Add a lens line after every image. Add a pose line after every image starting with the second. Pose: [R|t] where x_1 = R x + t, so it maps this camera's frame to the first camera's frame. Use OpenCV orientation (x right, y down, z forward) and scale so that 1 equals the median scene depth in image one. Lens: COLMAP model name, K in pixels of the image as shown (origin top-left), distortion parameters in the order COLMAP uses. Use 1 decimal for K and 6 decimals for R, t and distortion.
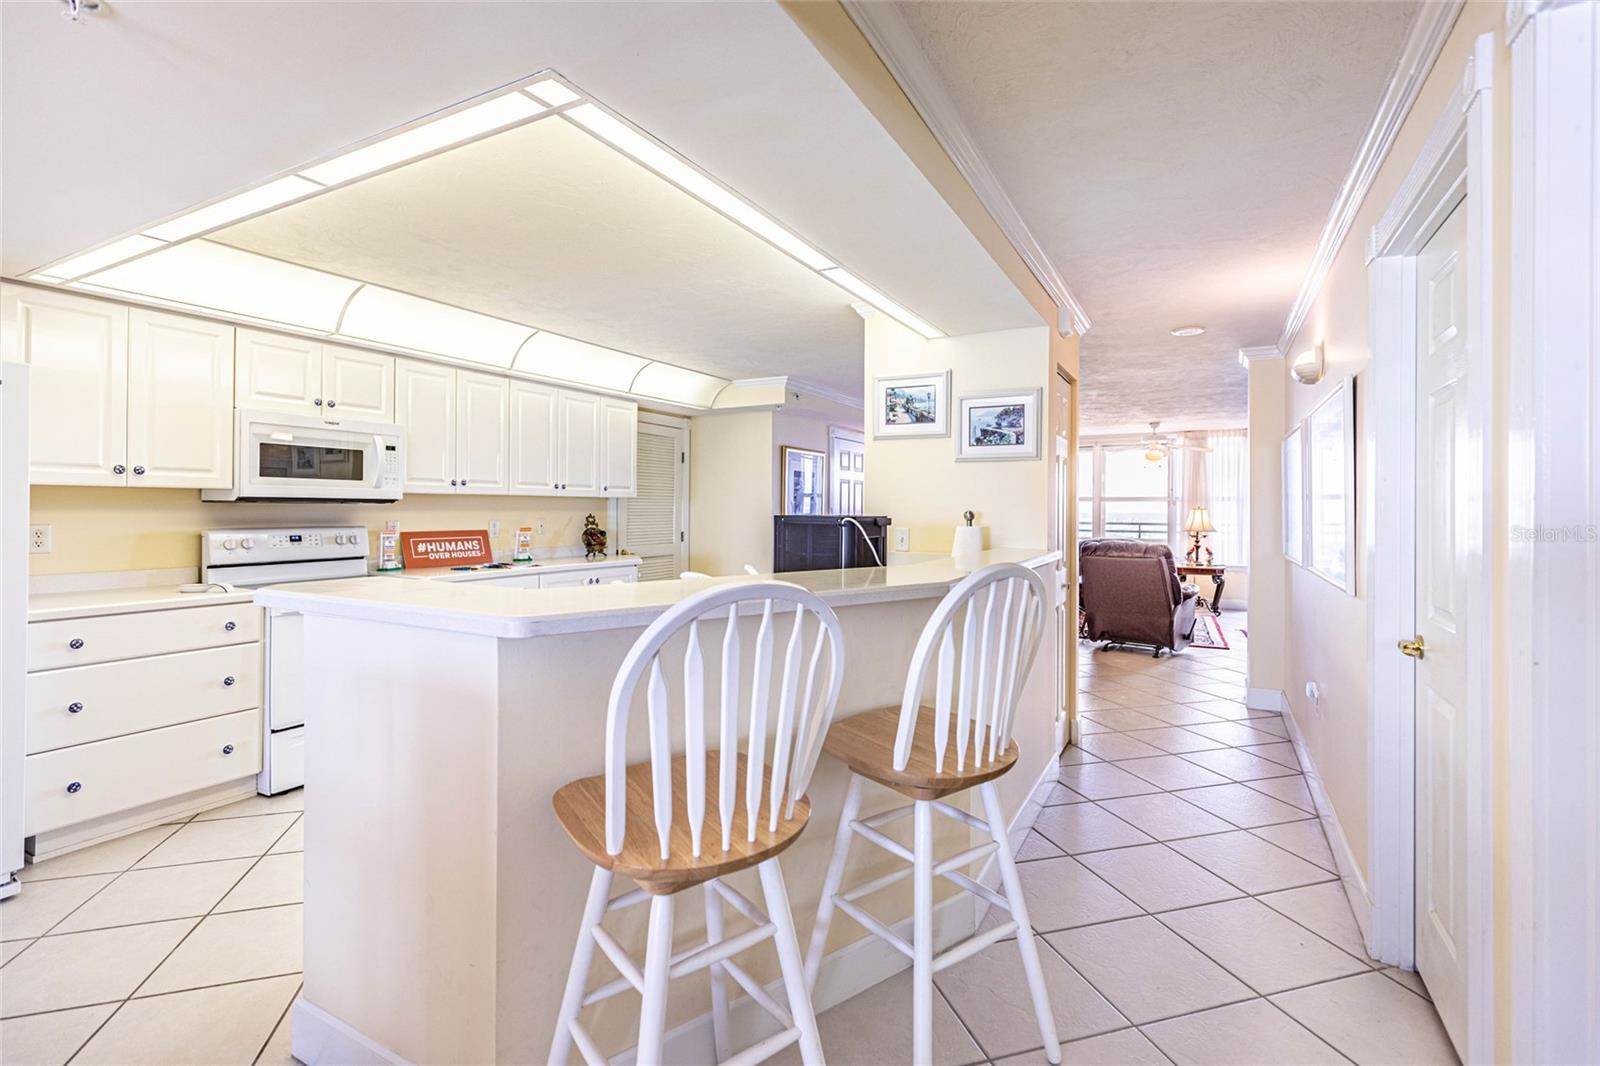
lens RADIAL K [[752.7, 0, 827.7], [0, 752.7, 507.5], [0, 0, 1]] dist [0.005661, 0.000333]
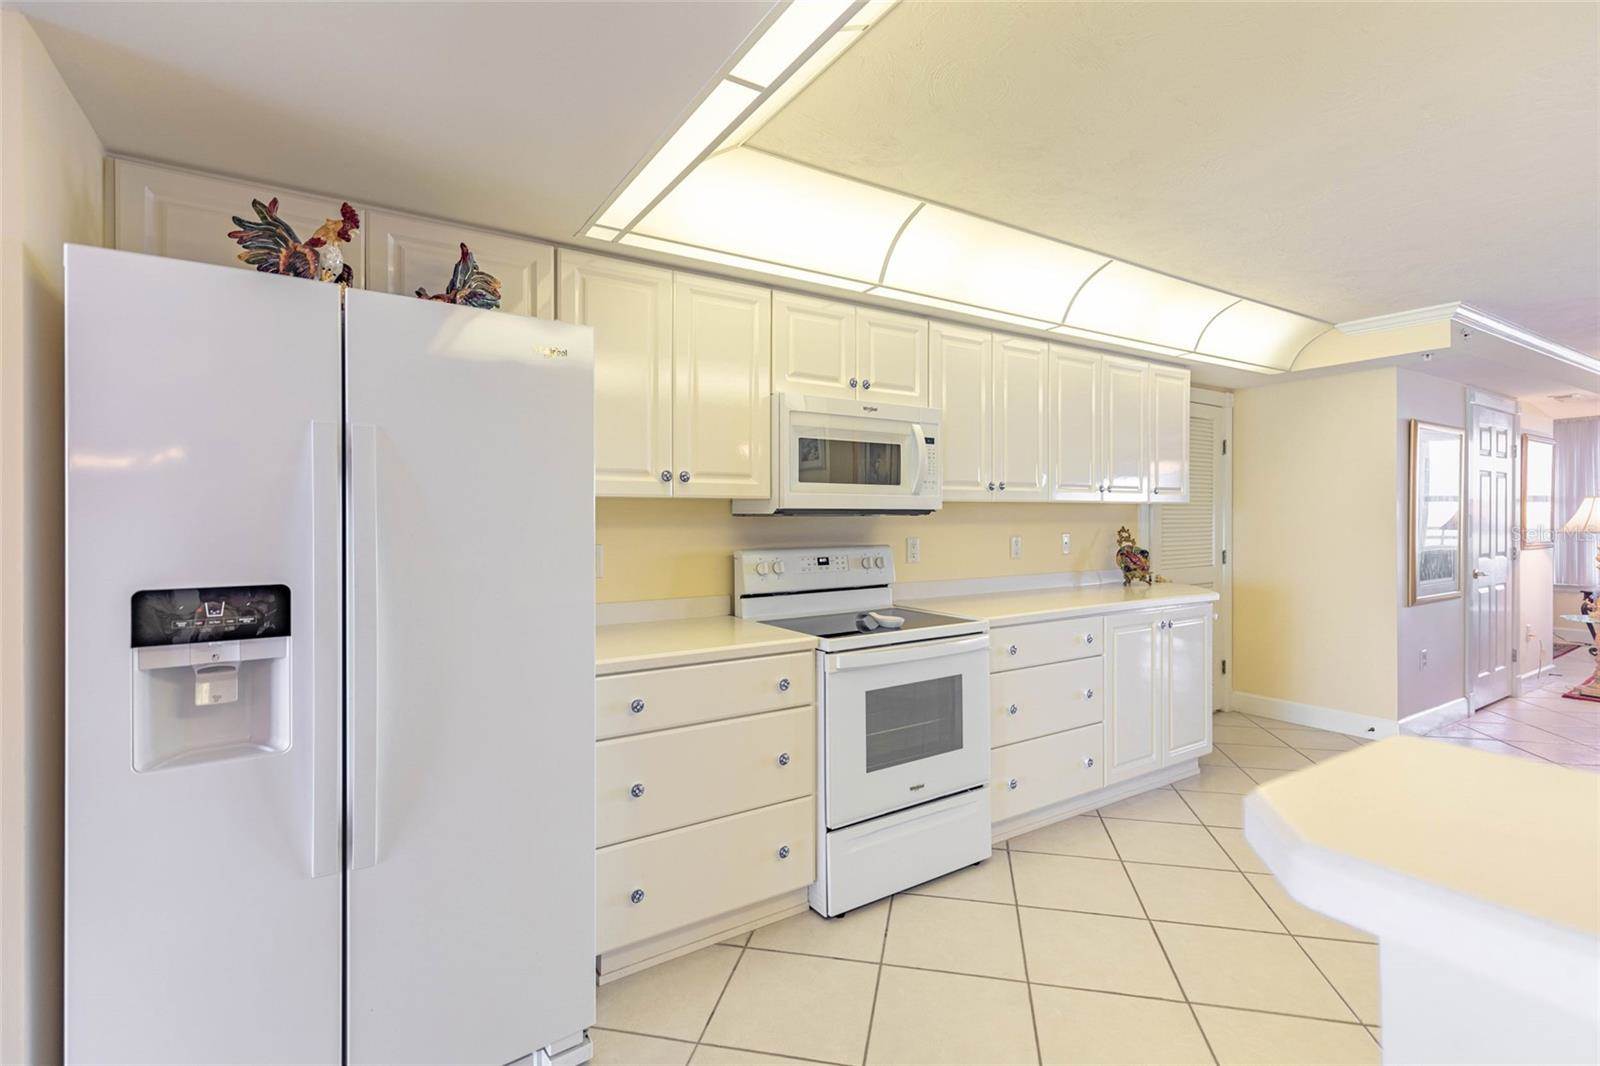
lens RADIAL K [[752.7, 0, 795.7], [0, 752.7, 522.3], [0, 0, 1]] dist [0.005661, 0.000333]
pose [[0.876775, -0.001440, -0.480899, -0.349295], [0.006783, 0.999933, 0.009373, -0.006689], [0.480853, -0.011480, 0.876726, 0.297471]]
